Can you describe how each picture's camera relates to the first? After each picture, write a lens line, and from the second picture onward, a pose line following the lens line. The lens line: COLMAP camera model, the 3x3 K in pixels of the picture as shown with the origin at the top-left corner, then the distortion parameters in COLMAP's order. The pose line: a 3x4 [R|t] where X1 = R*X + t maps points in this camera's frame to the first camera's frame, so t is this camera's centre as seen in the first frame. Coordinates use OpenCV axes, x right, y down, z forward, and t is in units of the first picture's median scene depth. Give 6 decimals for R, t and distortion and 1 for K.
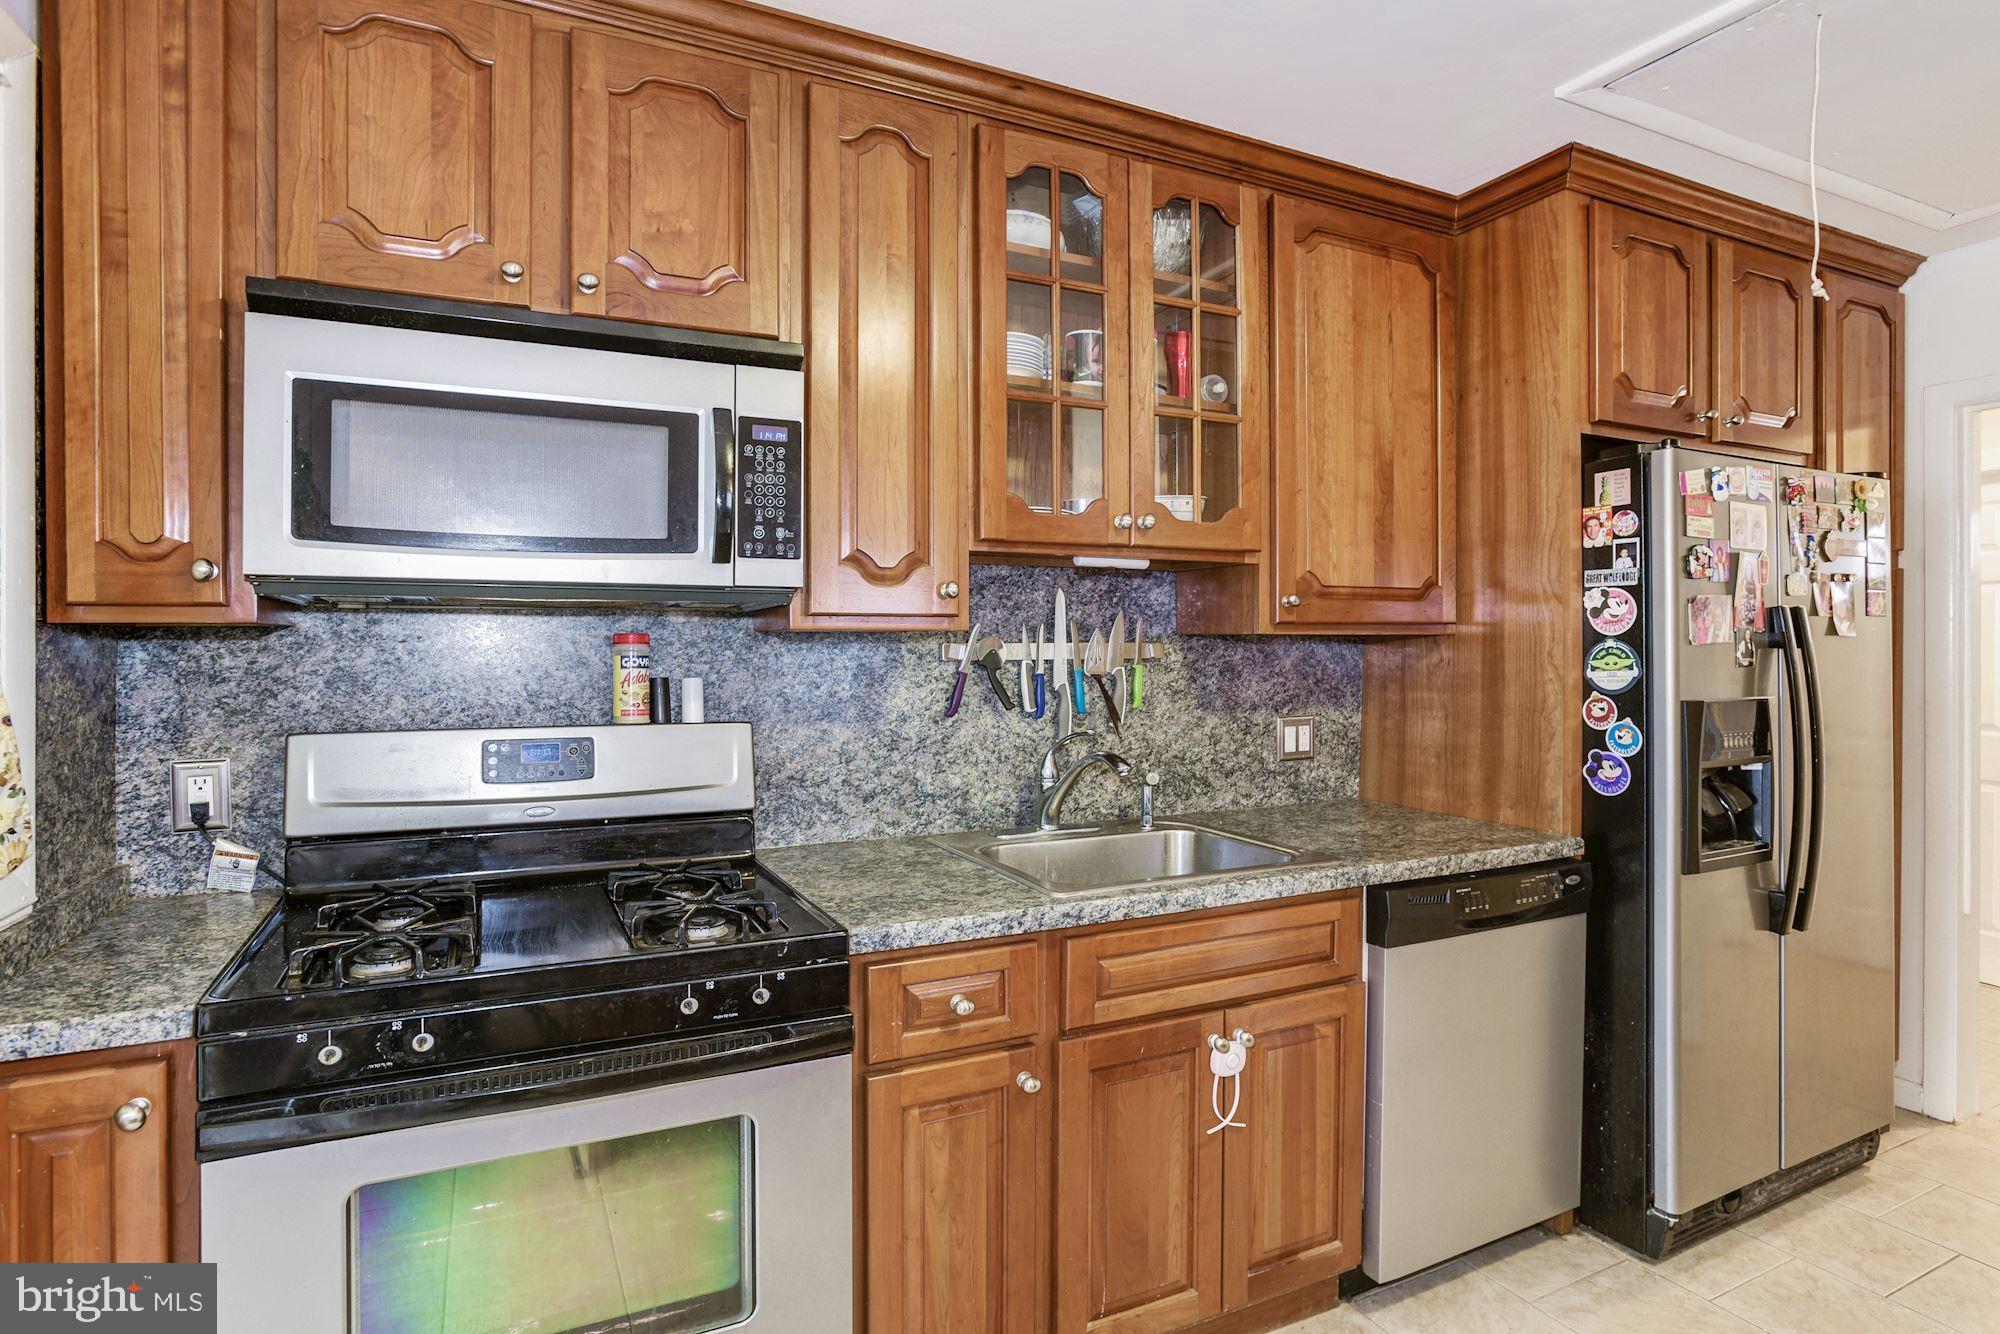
lens RADIAL K [[971.5, 0, 952.8], [0, 971.5, 641.3], [0, 0, 1]] dist [-0.042995, 0.020823]
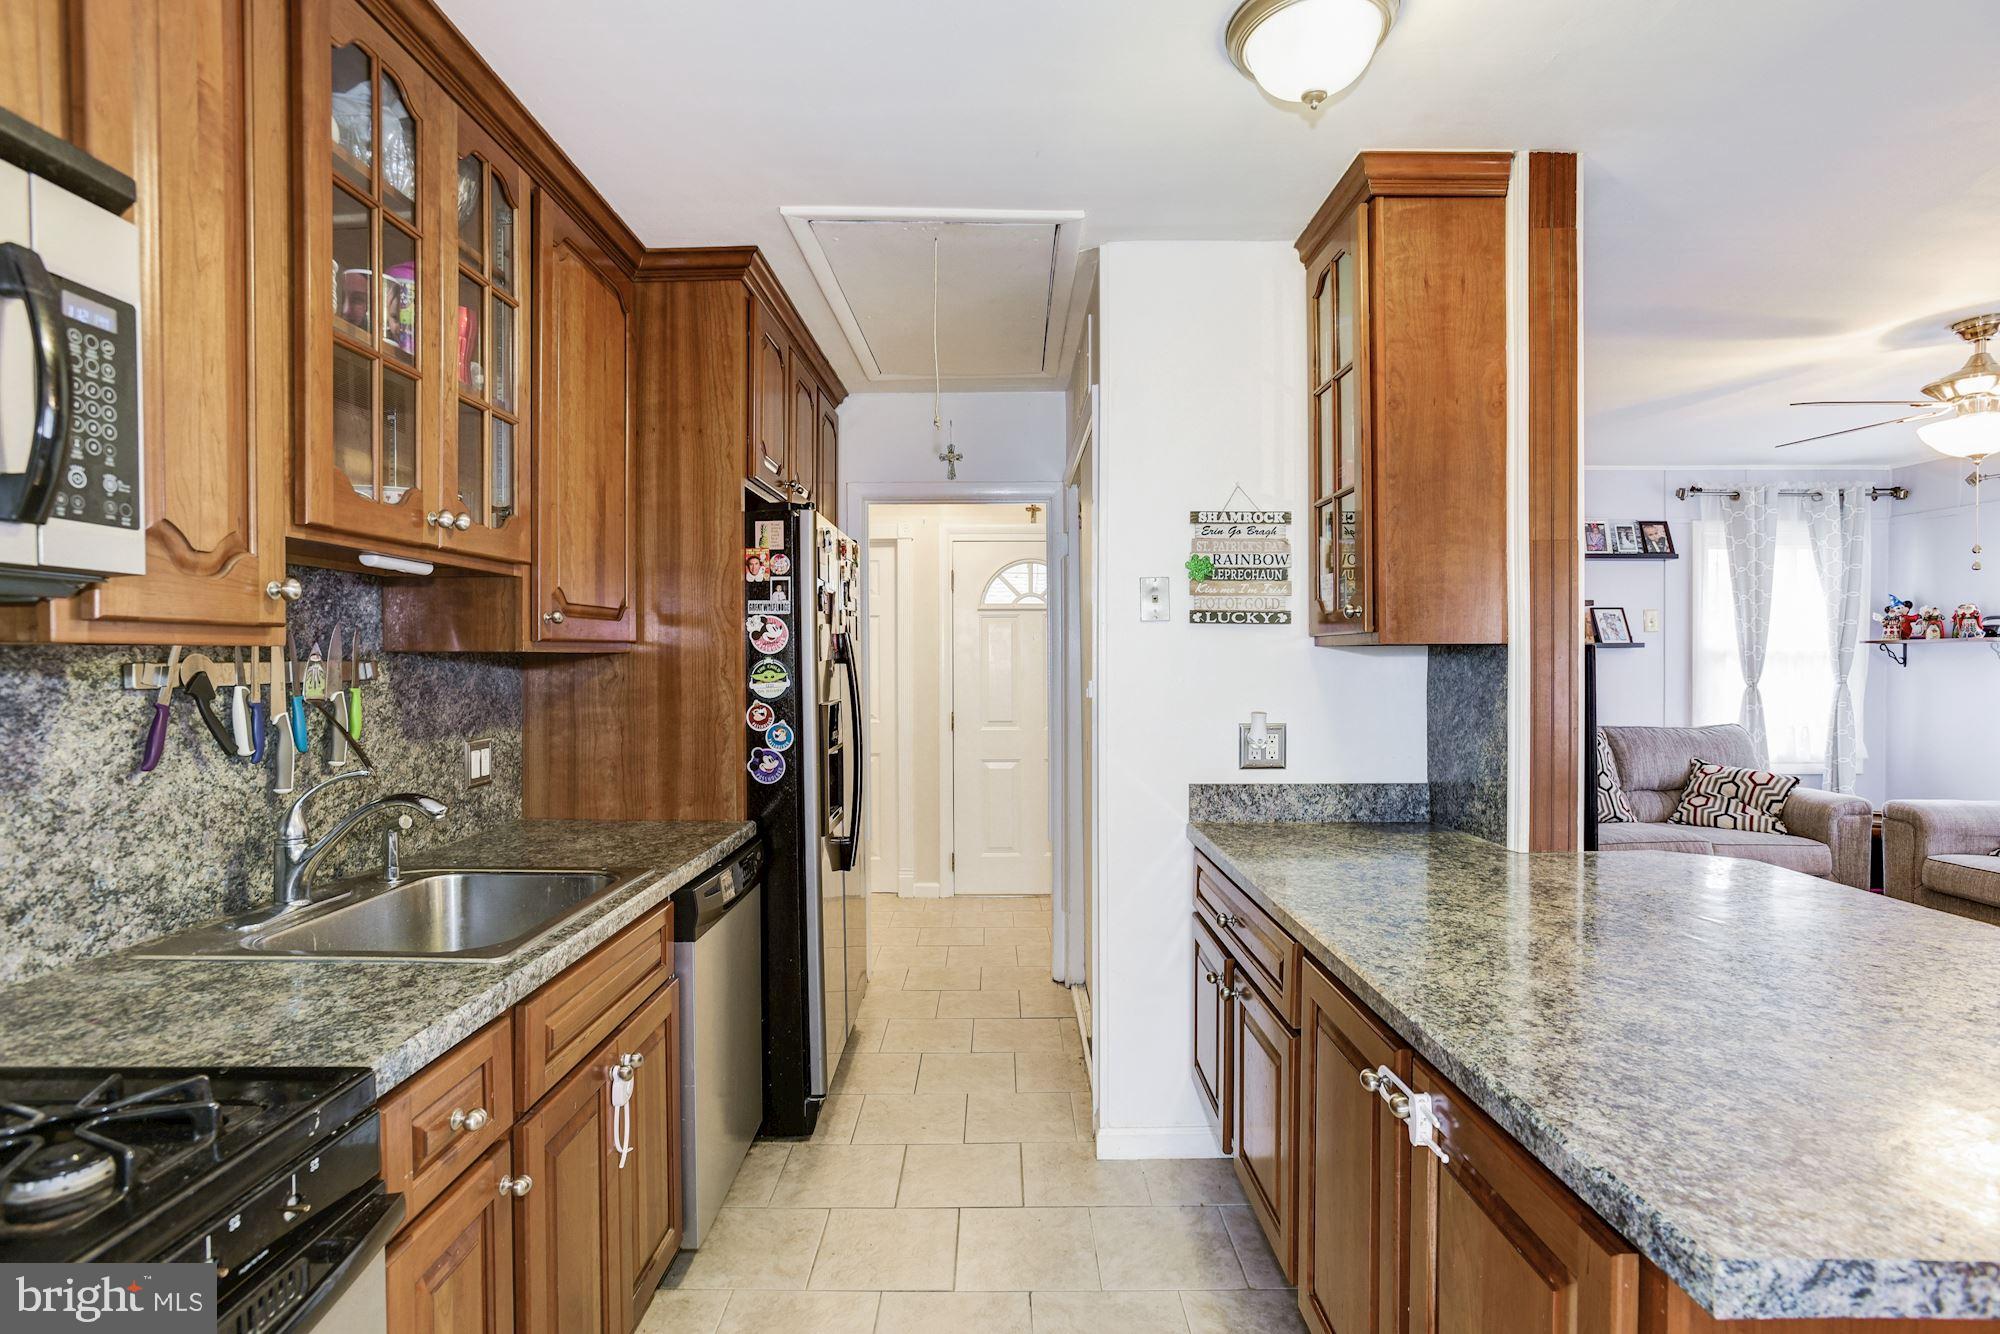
lens RADIAL K [[971.5, 0, 1007.6], [0, 971.5, 668.5], [0, 0, 1]] dist [-0.042995, 0.020823]
pose [[0.468605, -0.009792, 0.883353, -0.360955], [0.000219, 0.999940, 0.010968, -0.001538], [-0.883408, -0.004946, 0.468579, 0.184423]]
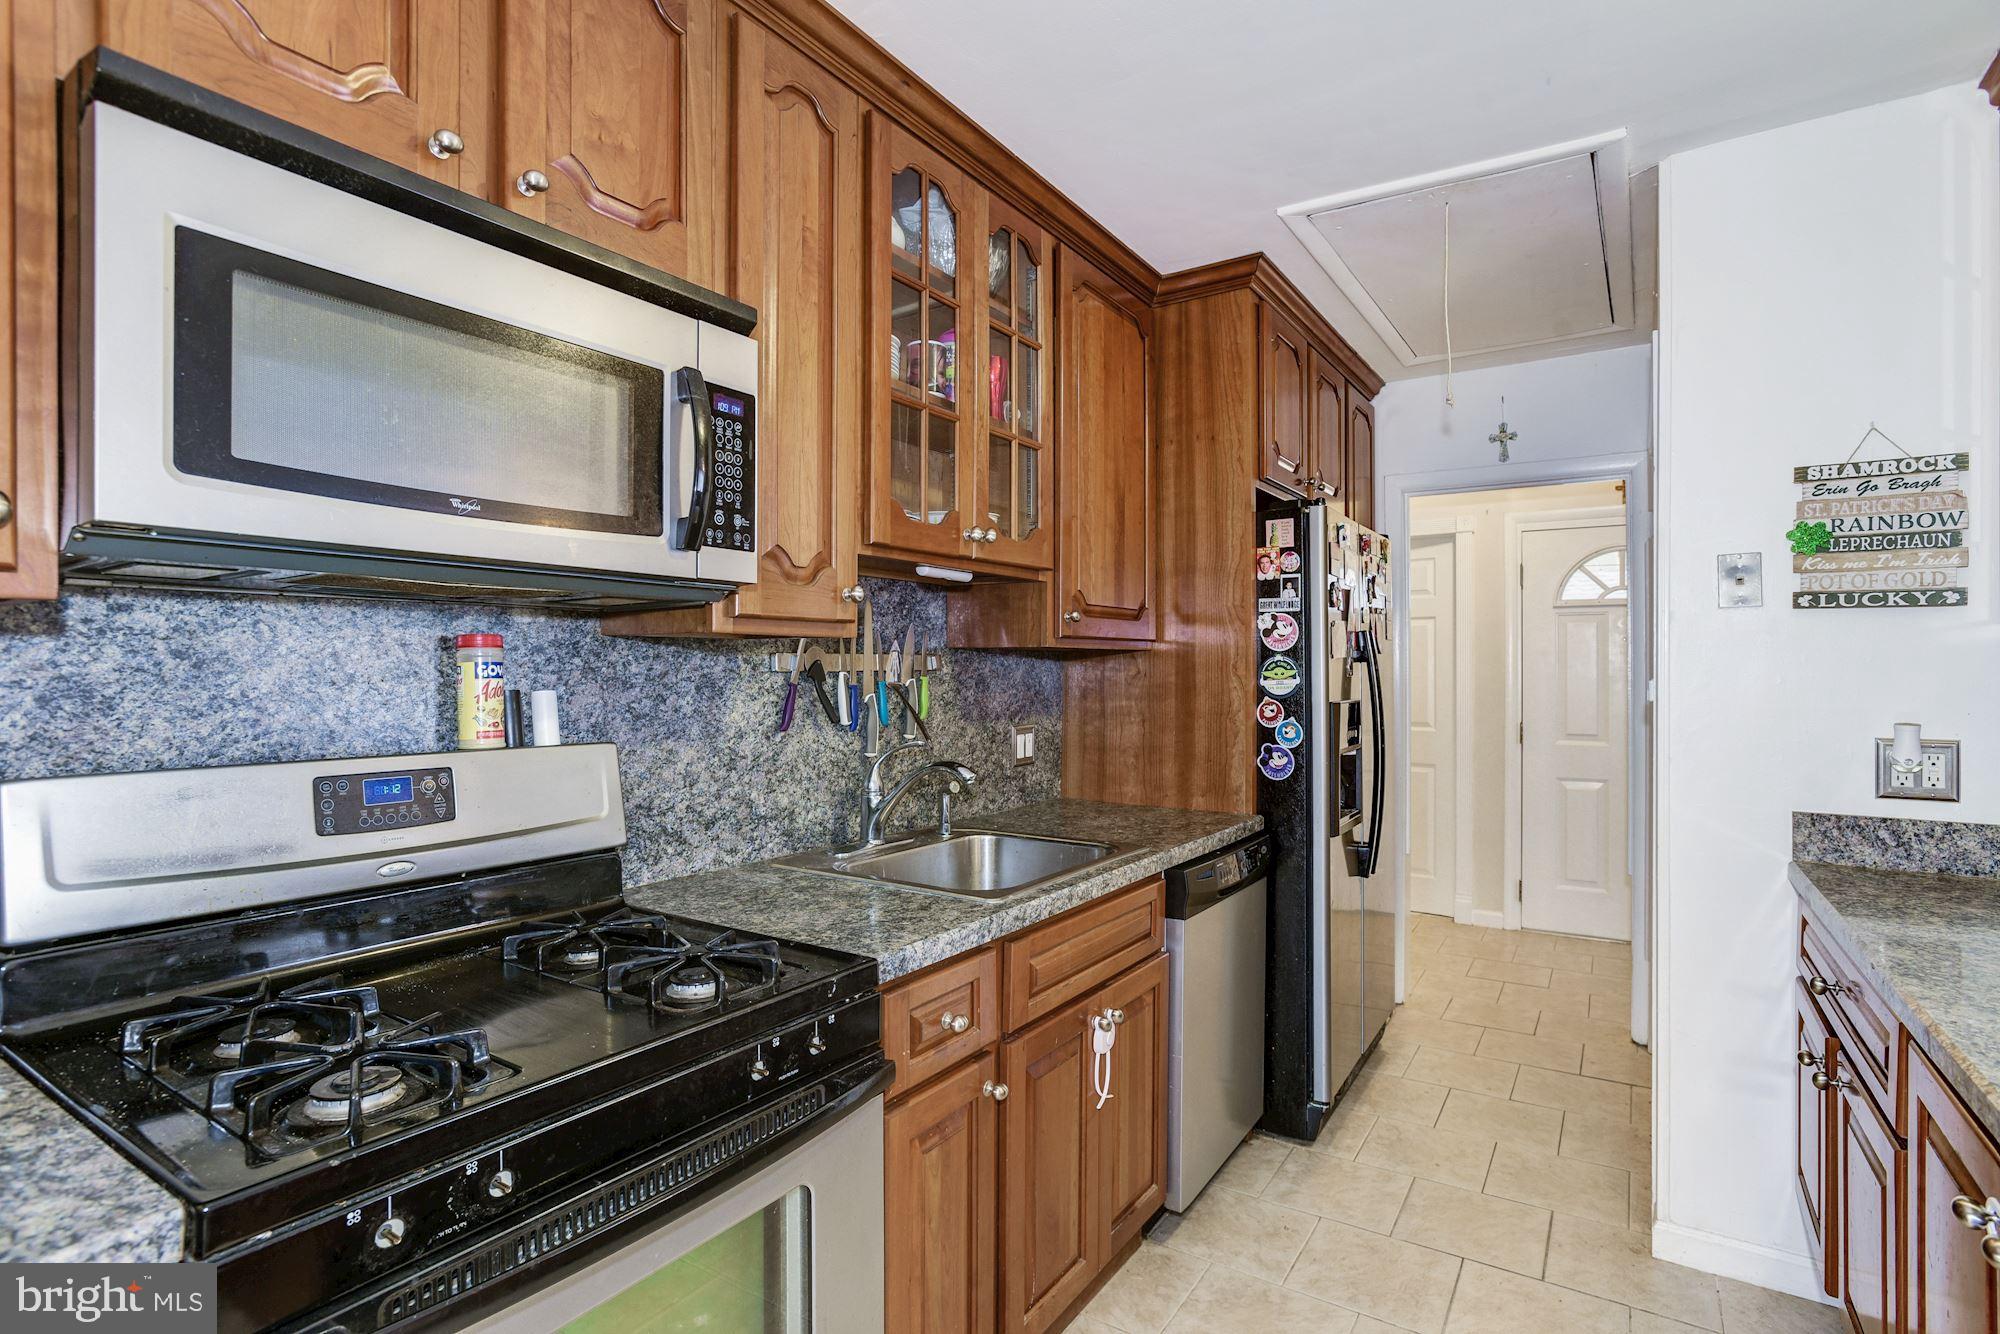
lens RADIAL K [[971.5, 0, 996.2], [0, 971.5, 658.5], [0, 0, 1]] dist [-0.042995, 0.020823]
pose [[0.873124, 0.004761, 0.487475, -0.326399], [-0.002819, 0.999985, -0.004719, 0.013386], [-0.487490, 0.002746, 0.873124, 0.103507]]
